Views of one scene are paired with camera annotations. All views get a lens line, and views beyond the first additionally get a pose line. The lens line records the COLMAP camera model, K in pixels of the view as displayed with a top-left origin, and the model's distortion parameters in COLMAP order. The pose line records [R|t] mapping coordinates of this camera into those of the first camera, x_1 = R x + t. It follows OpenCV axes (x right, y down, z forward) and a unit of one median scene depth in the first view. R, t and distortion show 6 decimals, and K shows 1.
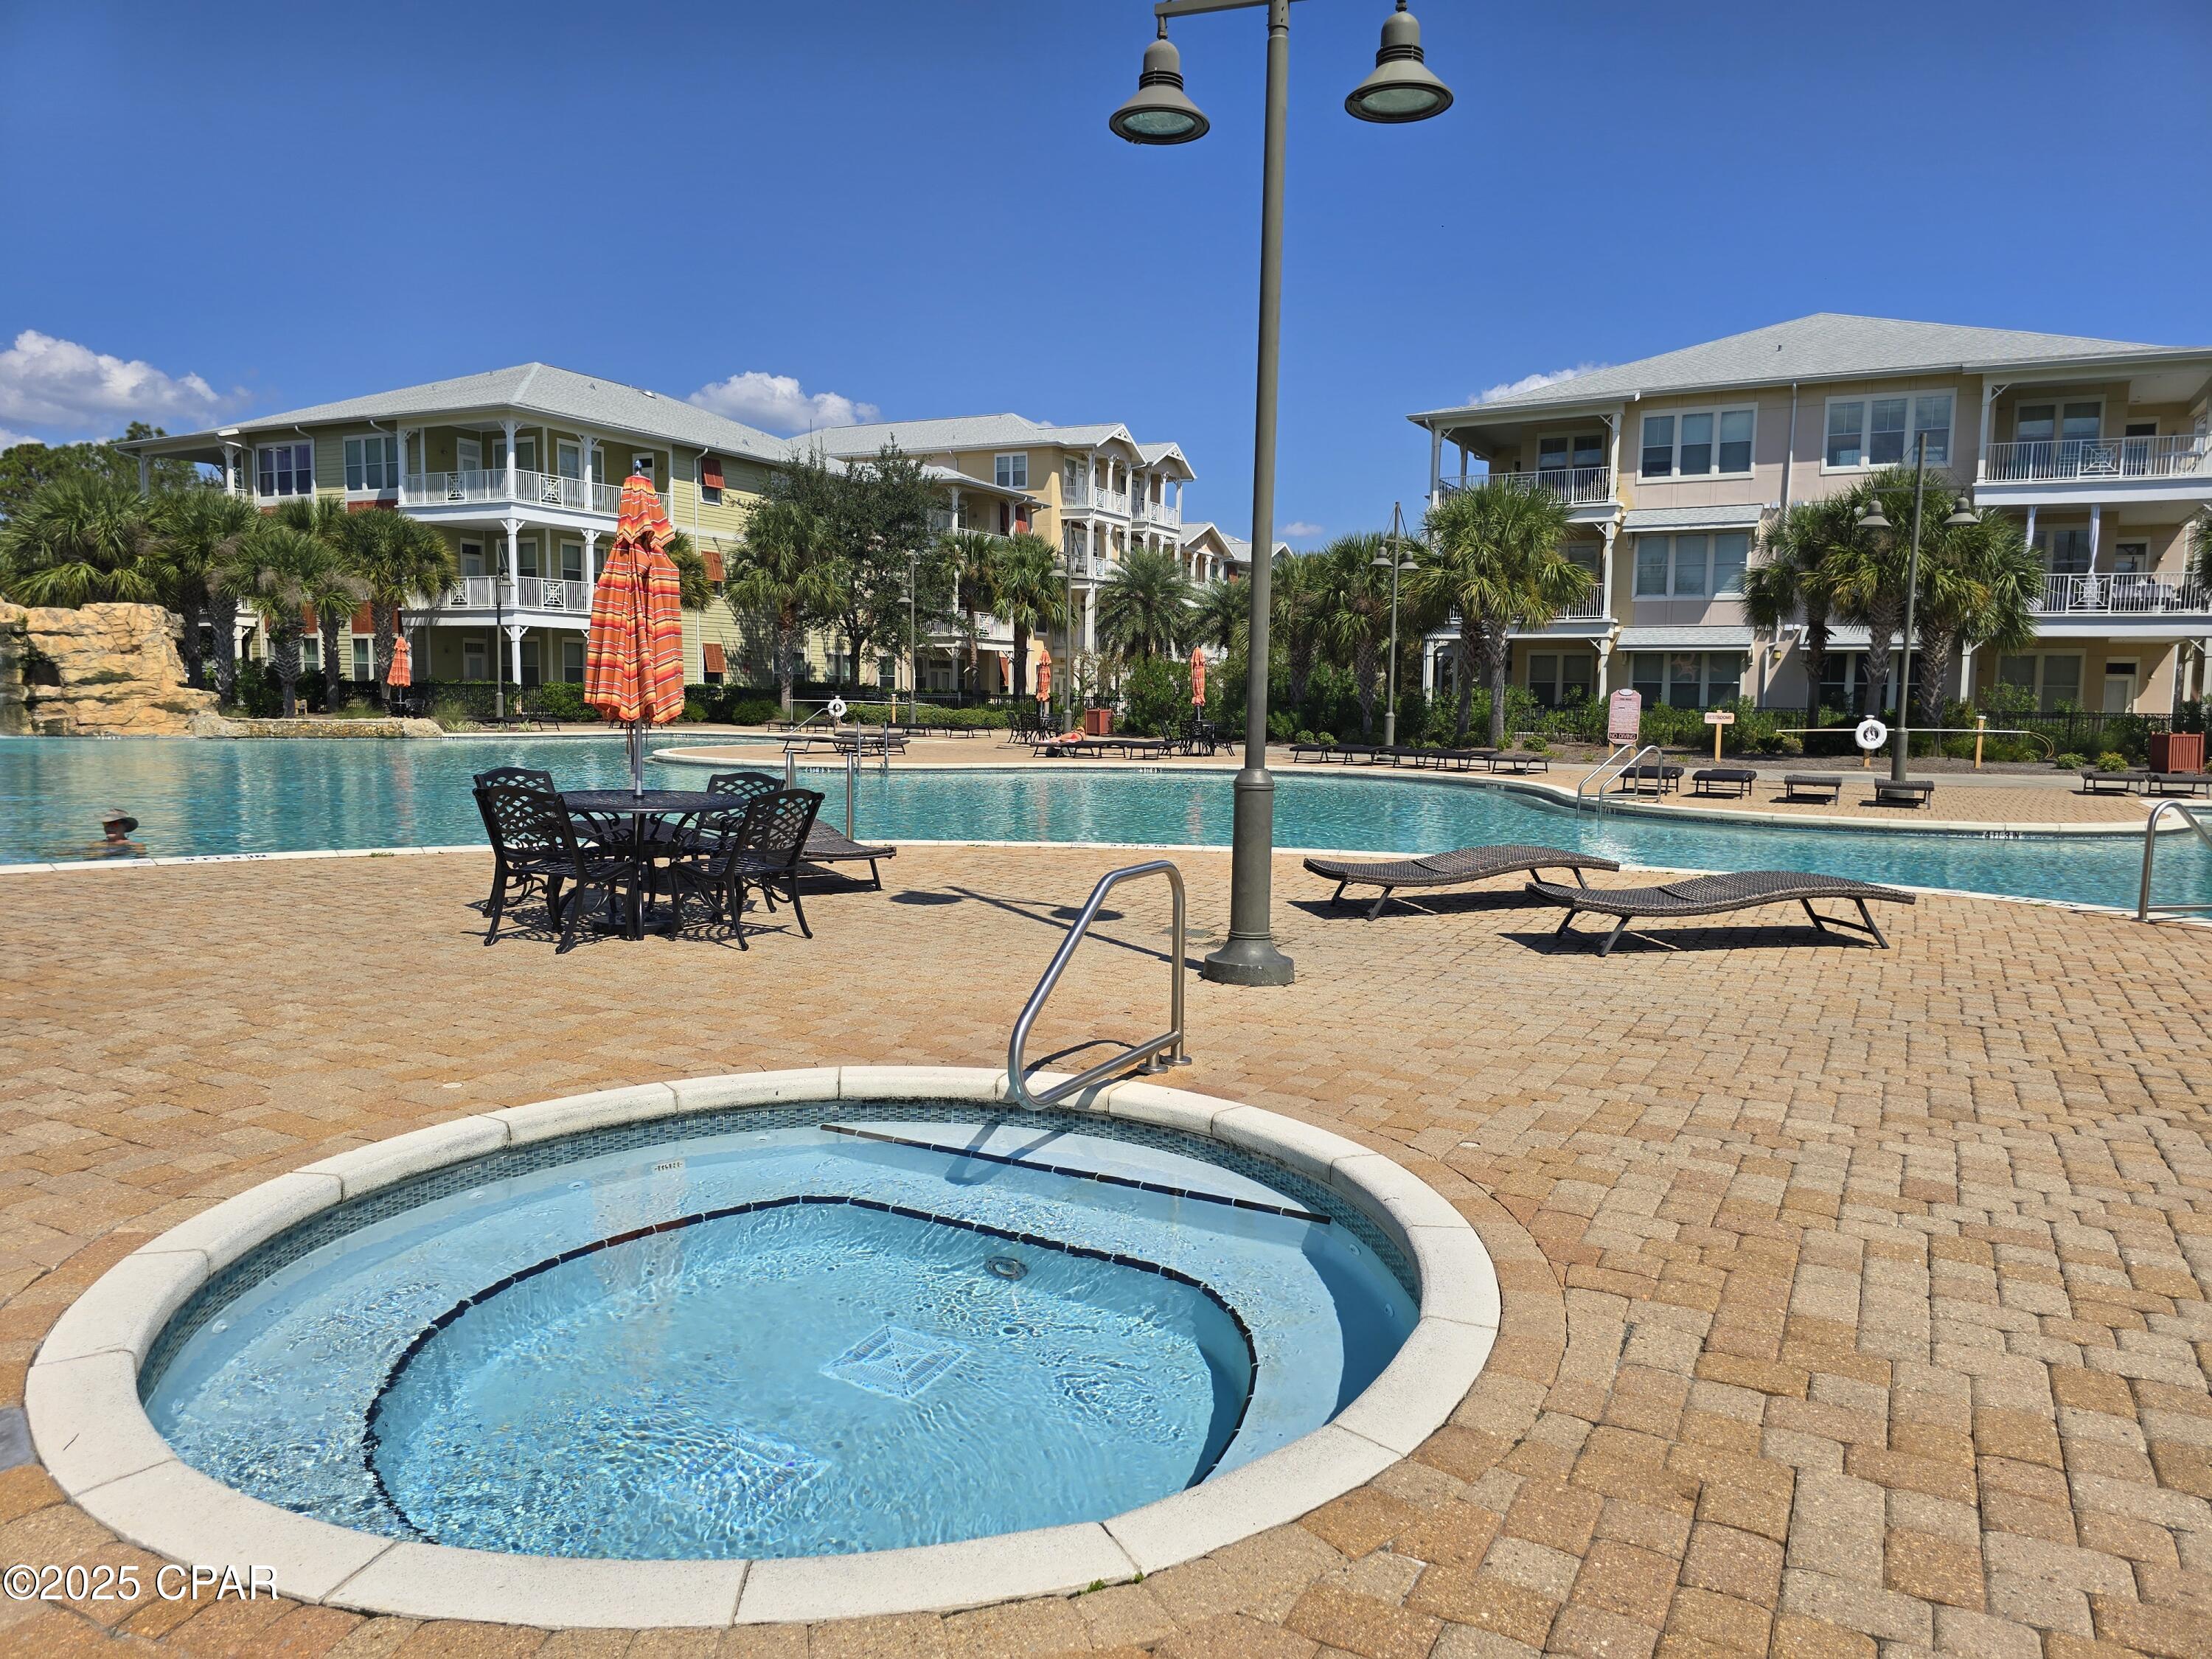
lens RADIAL K [[1462.4, 0, 1112.4], [0, 1462.4, 826.2], [0, 0, 1]] dist [0.061240, -0.068826]
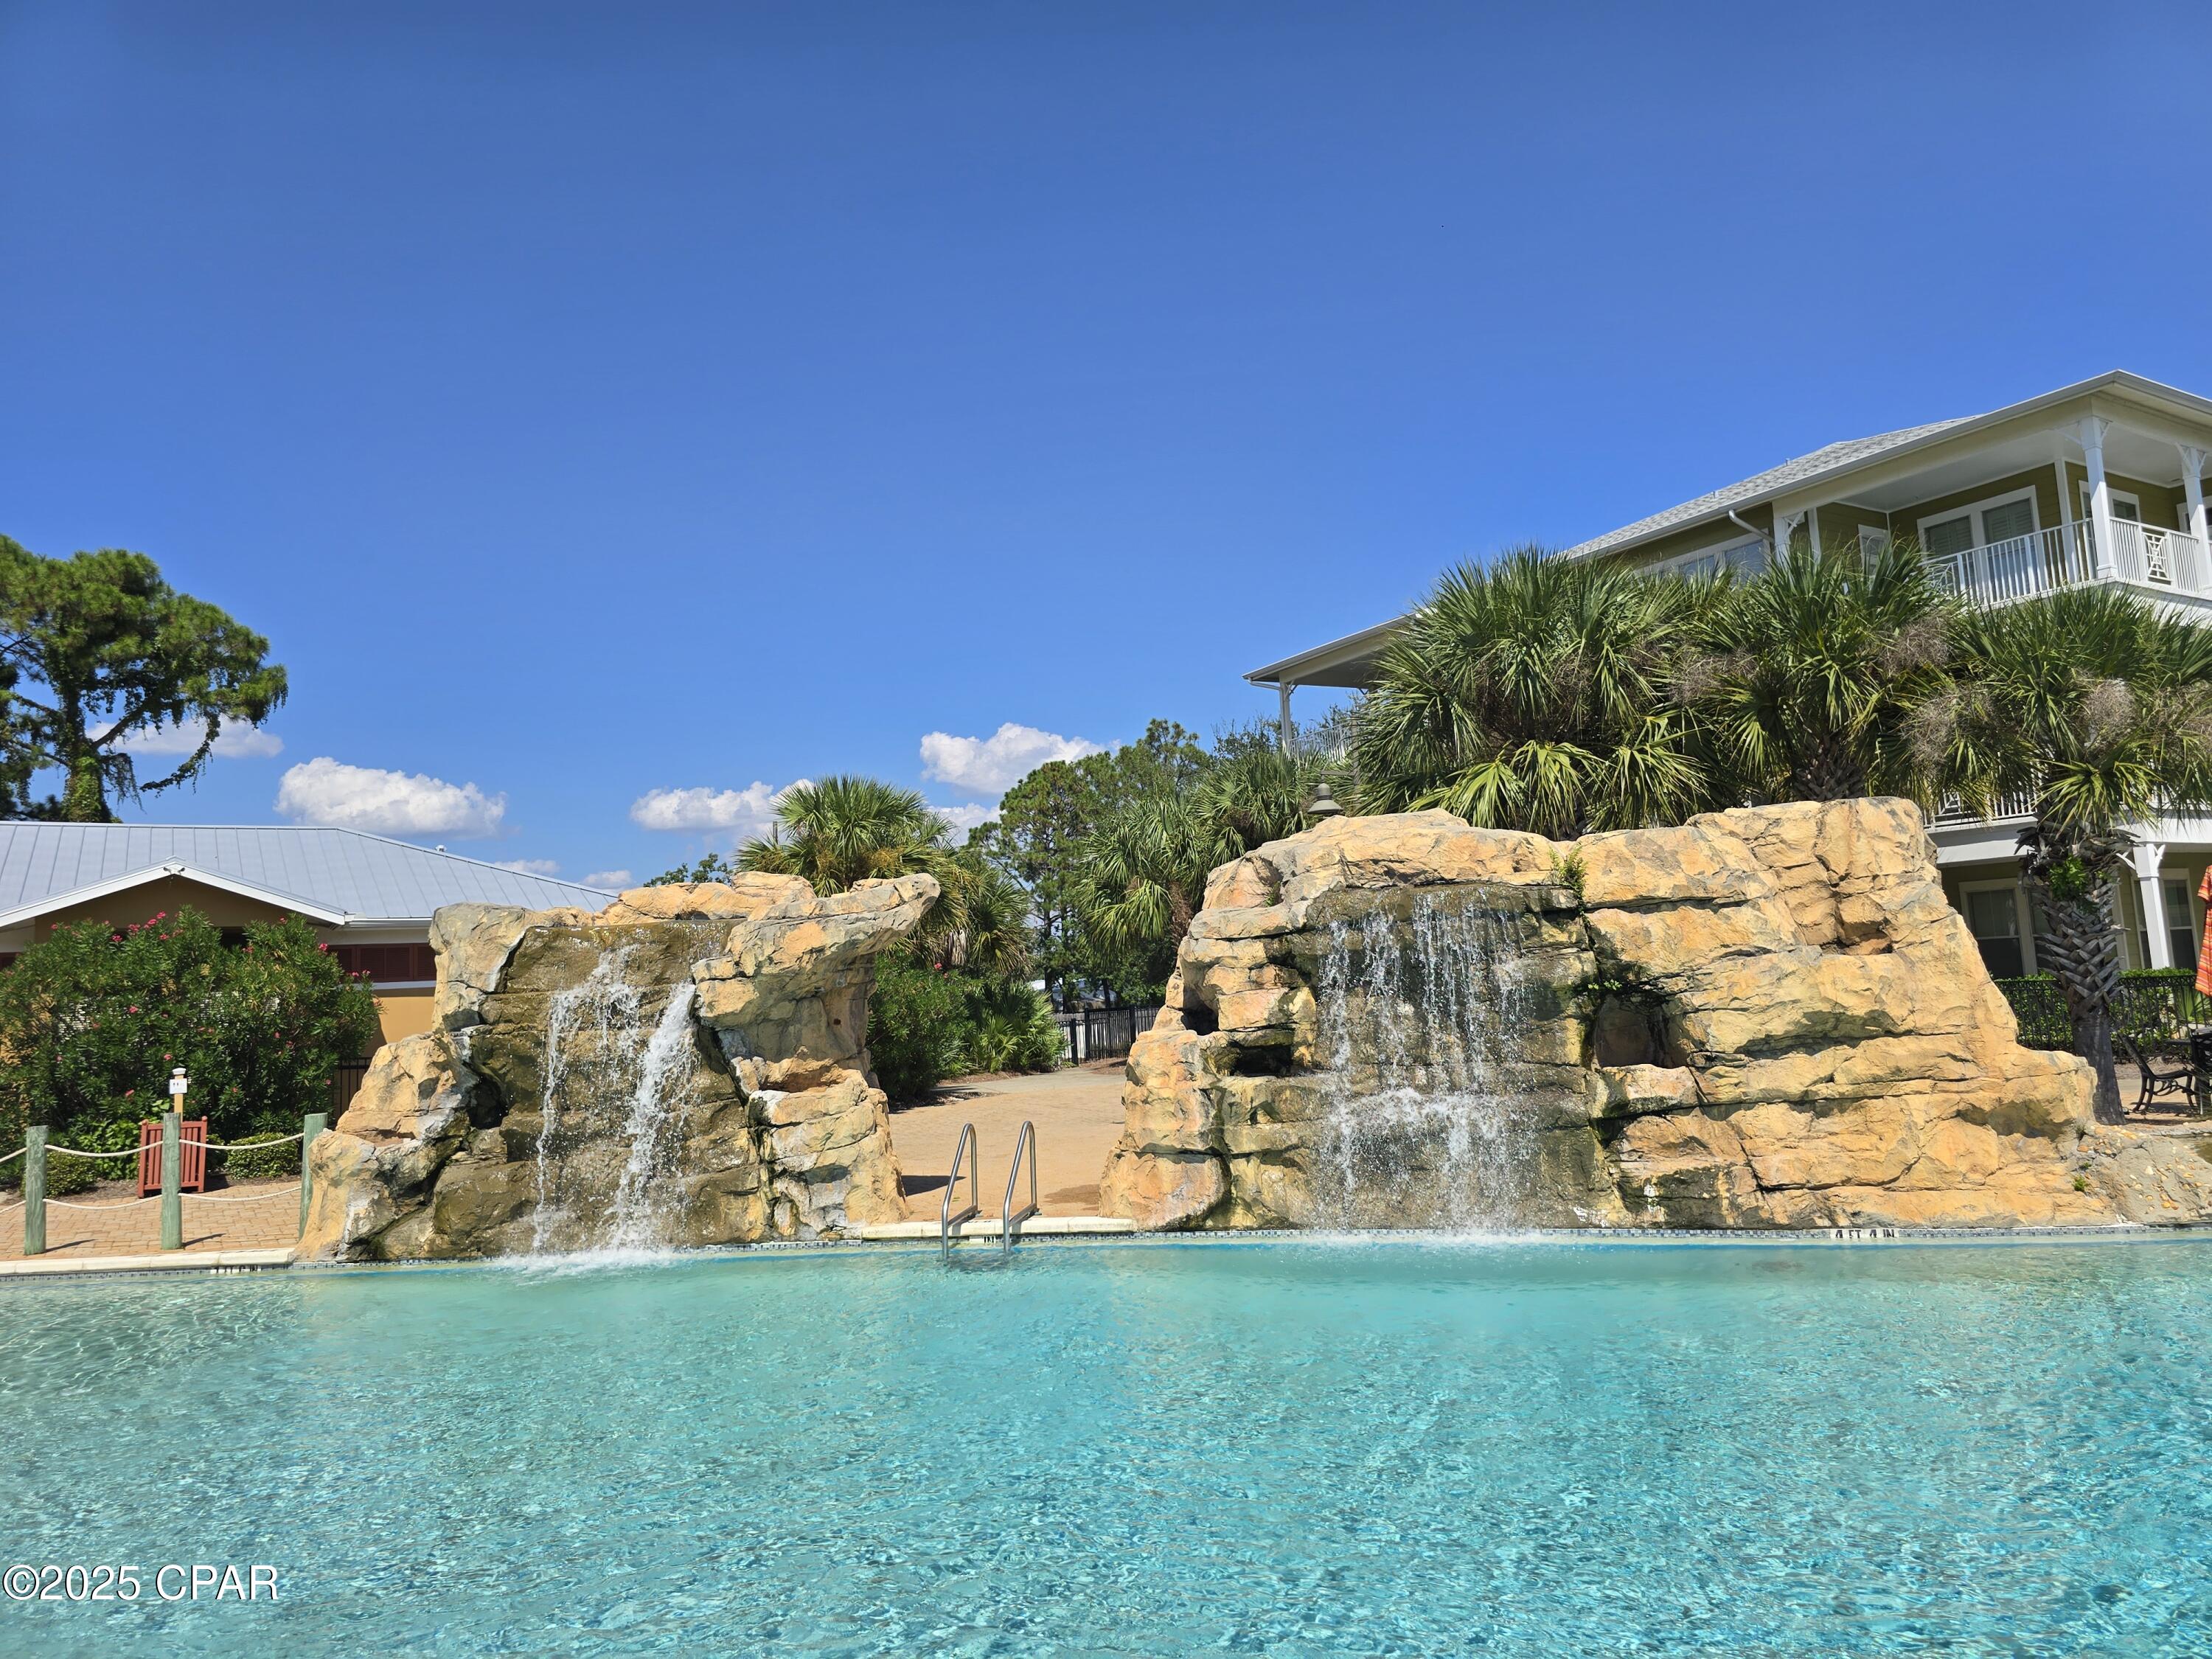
lens RADIAL K [[1462.4, 0, 1112.4], [0, 1462.4, 826.2], [0, 0, 1]] dist [0.061240, -0.068826]
pose [[0.855482, -0.118551, -0.504079, -0.635494], [0.020126, 0.980318, -0.196398, -0.083262], [0.517441, 0.157870, 0.841030, 0.642875]]
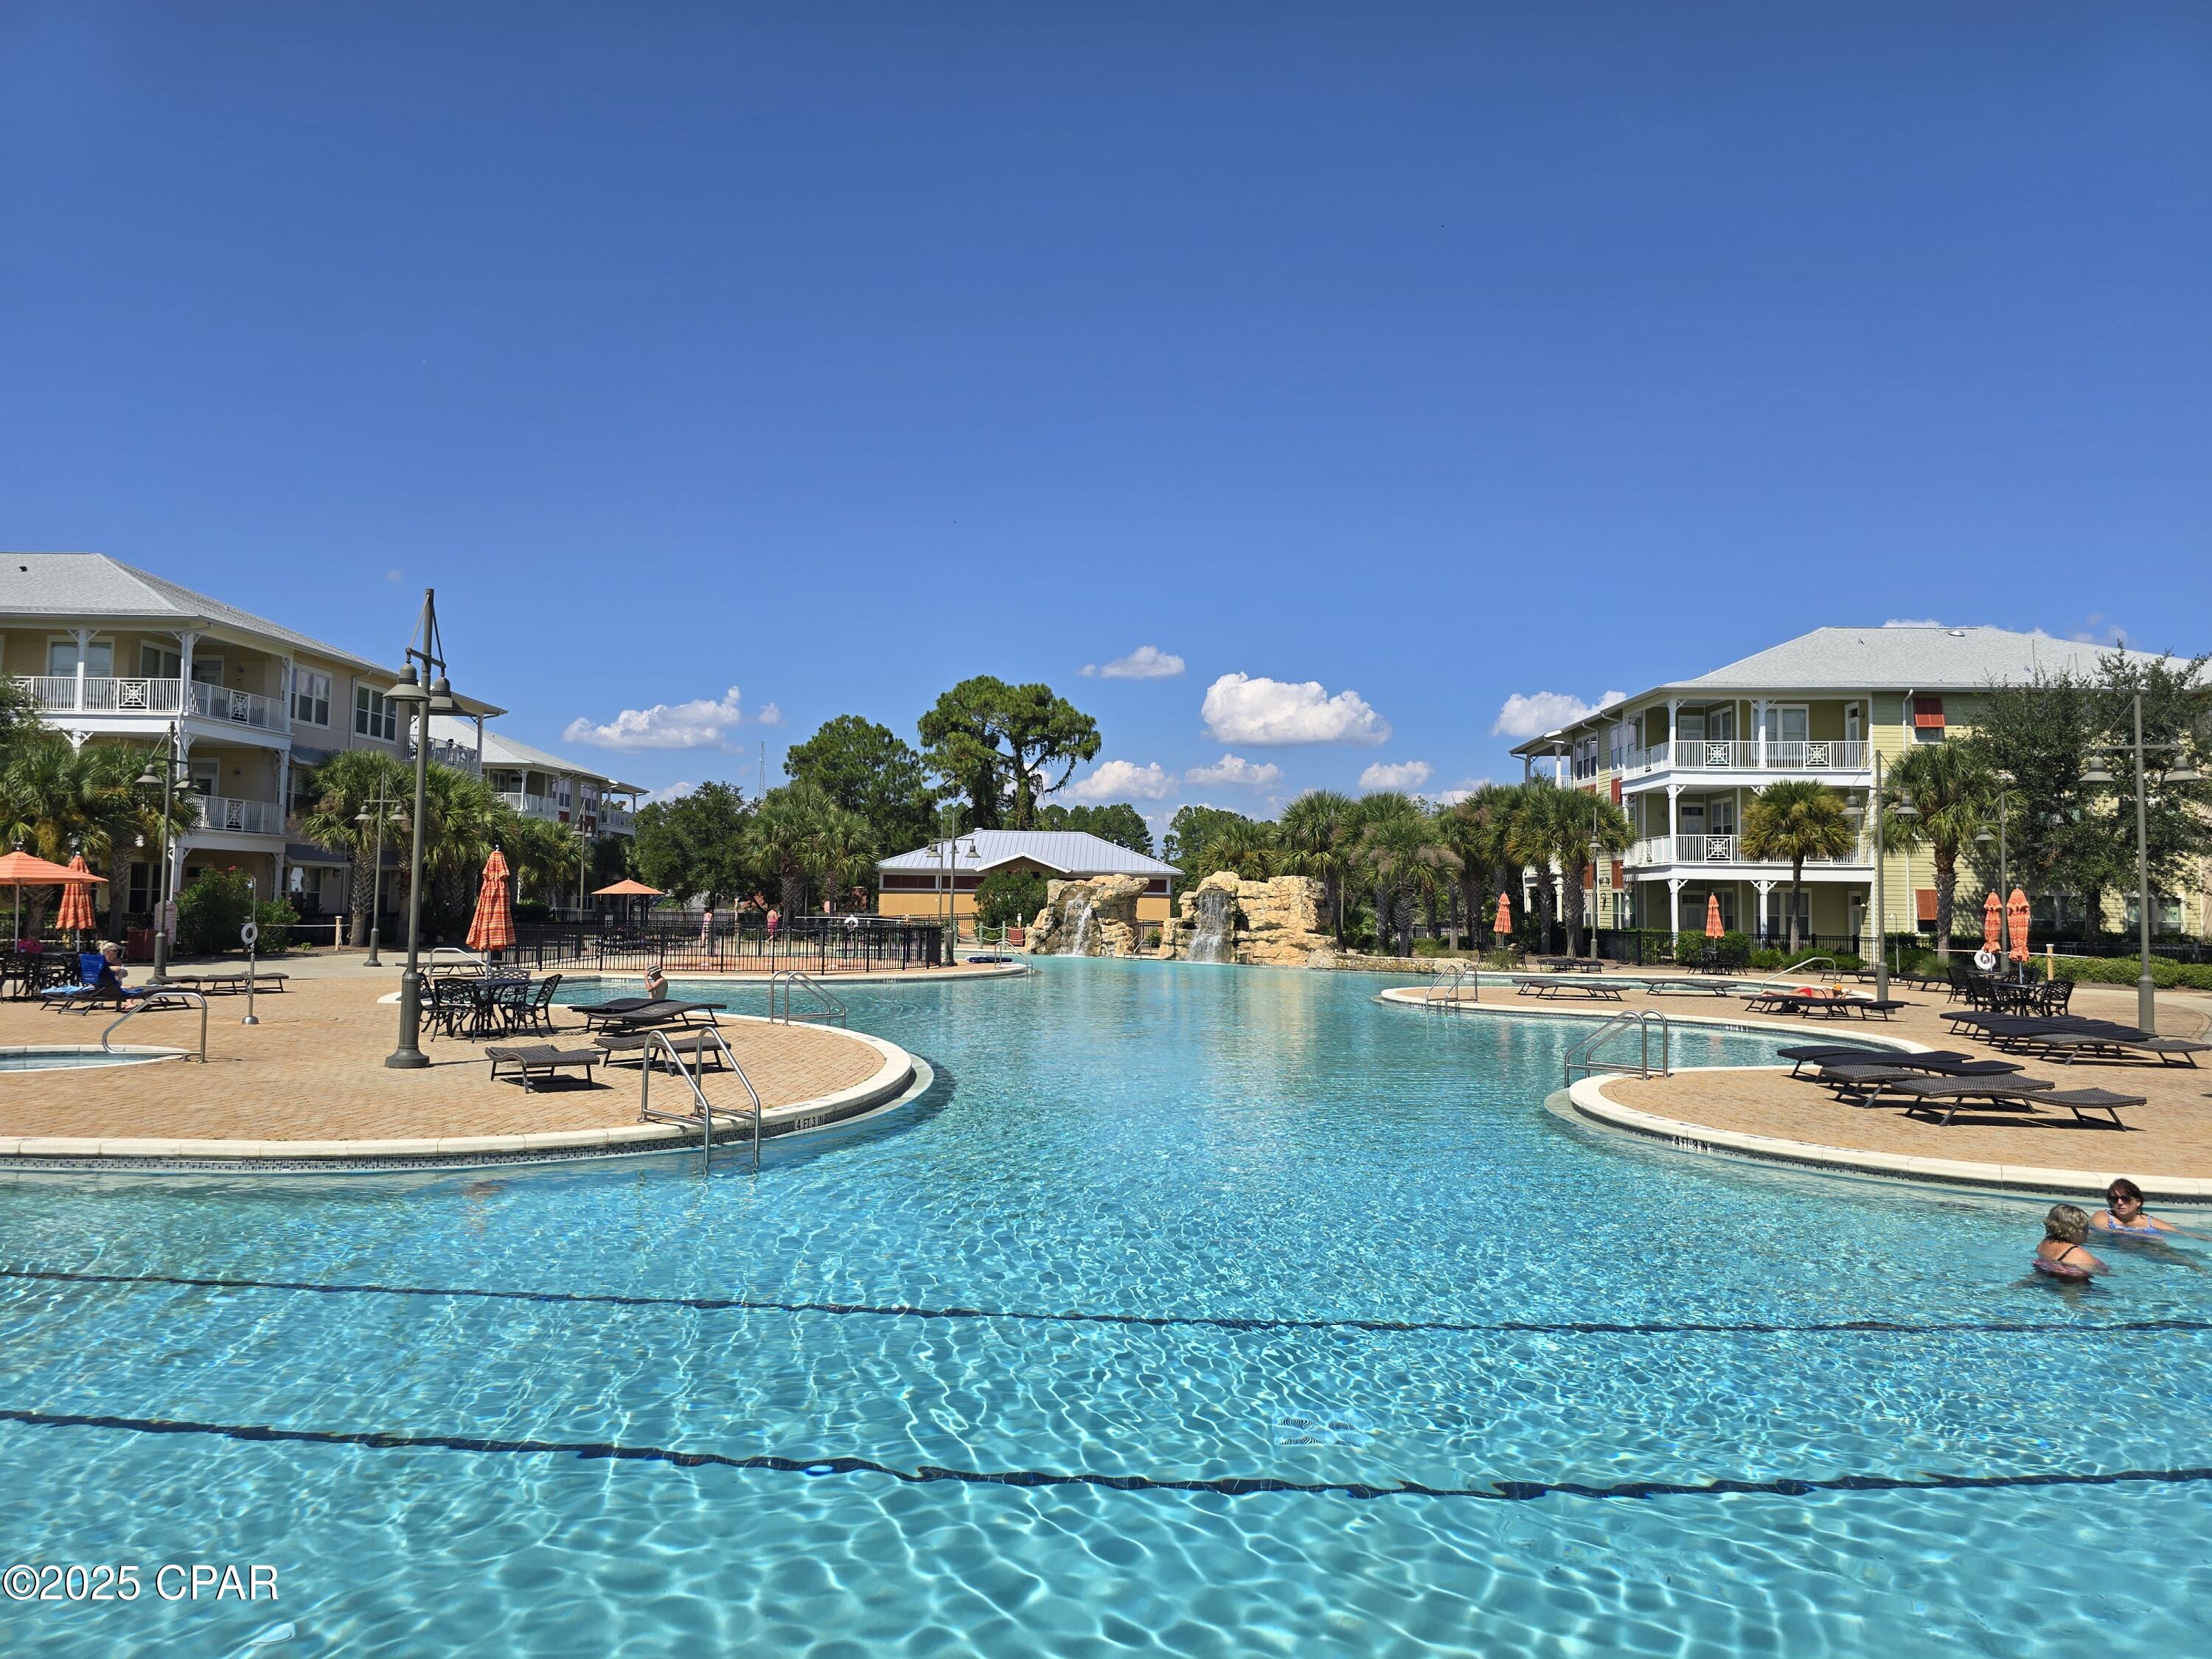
lens RADIAL K [[1462.4, 0, 1112.4], [0, 1462.4, 826.2], [0, 0, 1]] dist [0.061240, -0.068826]
pose [[0.436385, -0.059647, -0.897781, 0.585412], [-0.089572, 0.989964, -0.109309, -0.023576], [0.895291, 0.128117, 0.426662, 0.206419]]
